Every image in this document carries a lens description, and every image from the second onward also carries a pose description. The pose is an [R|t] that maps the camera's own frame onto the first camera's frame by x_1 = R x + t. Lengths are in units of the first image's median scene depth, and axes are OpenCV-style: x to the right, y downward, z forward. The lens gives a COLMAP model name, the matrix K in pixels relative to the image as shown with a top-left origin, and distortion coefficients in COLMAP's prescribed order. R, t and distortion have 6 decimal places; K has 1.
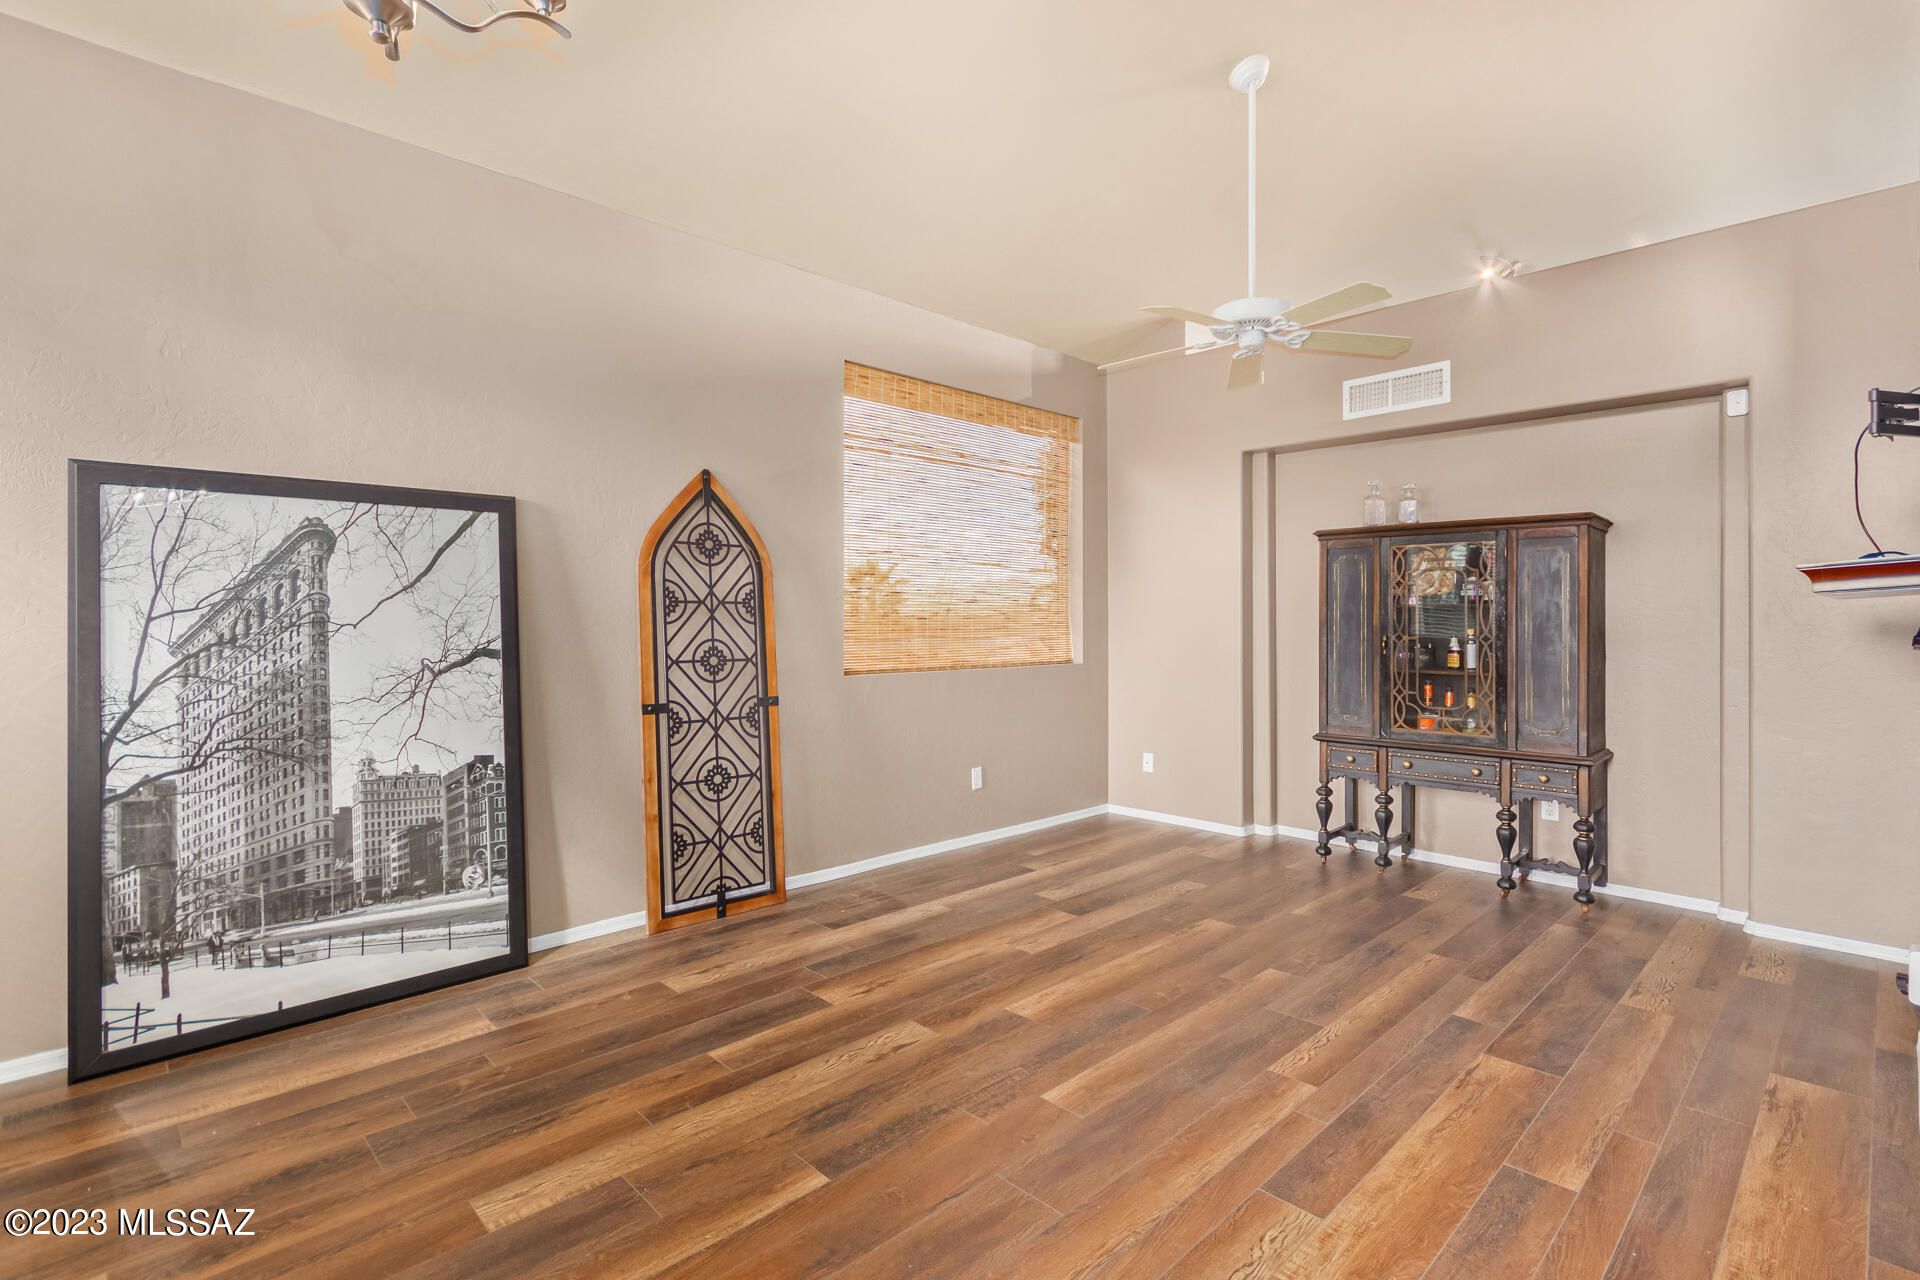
lens RADIAL K [[903.2, 0, 960.2], [0, 903.2, 635.5], [0, 0, 1]] dist [0.002931, 0.000652]
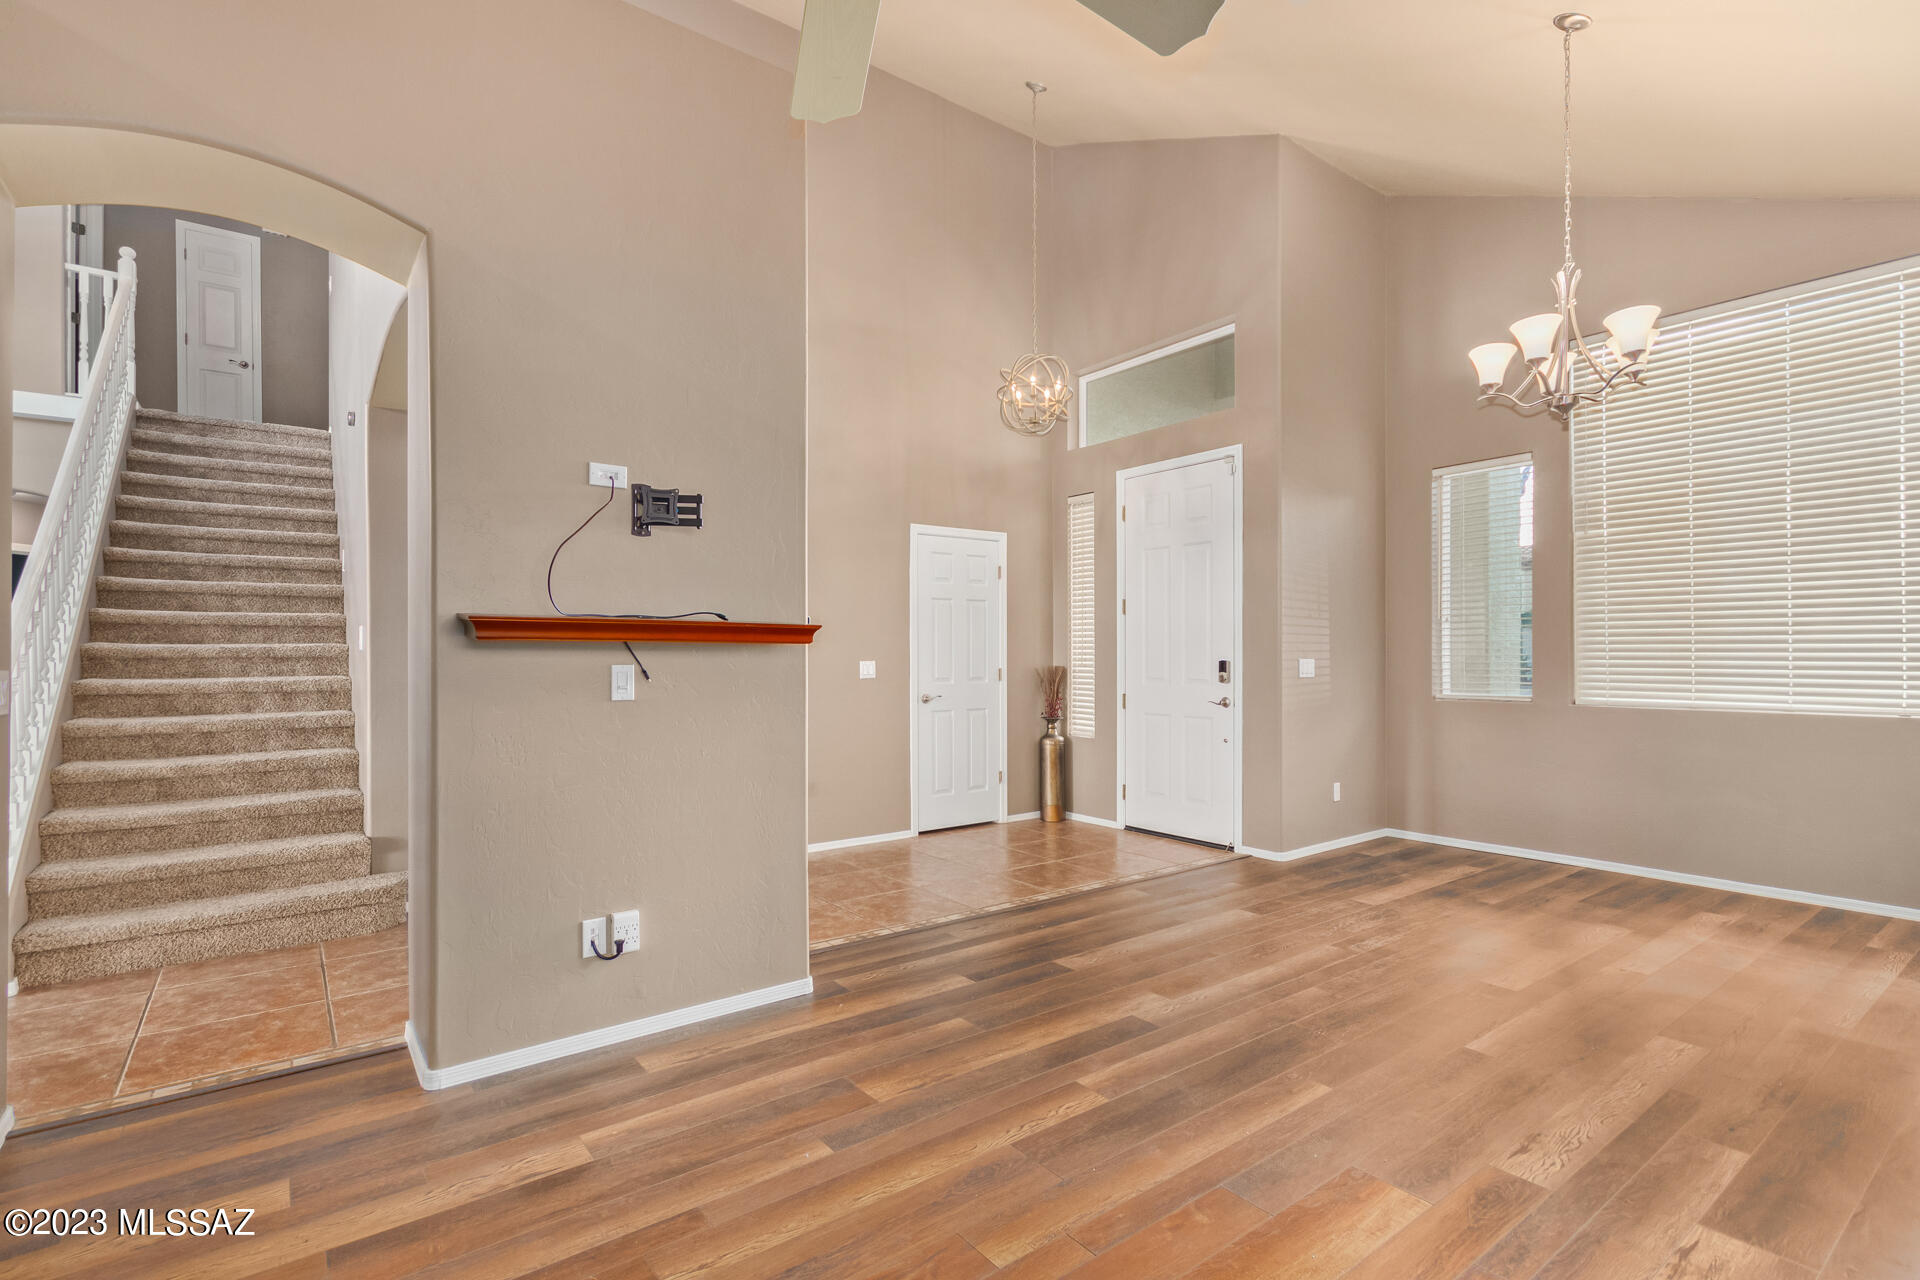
lens RADIAL K [[903.2, 0, 960.3], [0, 903.2, 645.1], [0, 0, 1]] dist [0.002931, 0.000652]
pose [[-0.992544, 0.004065, 0.121818, 0.359702], [0.004659, 0.999979, 0.004590, -0.036136], [-0.121796, 0.005124, -0.992542, 1.914452]]
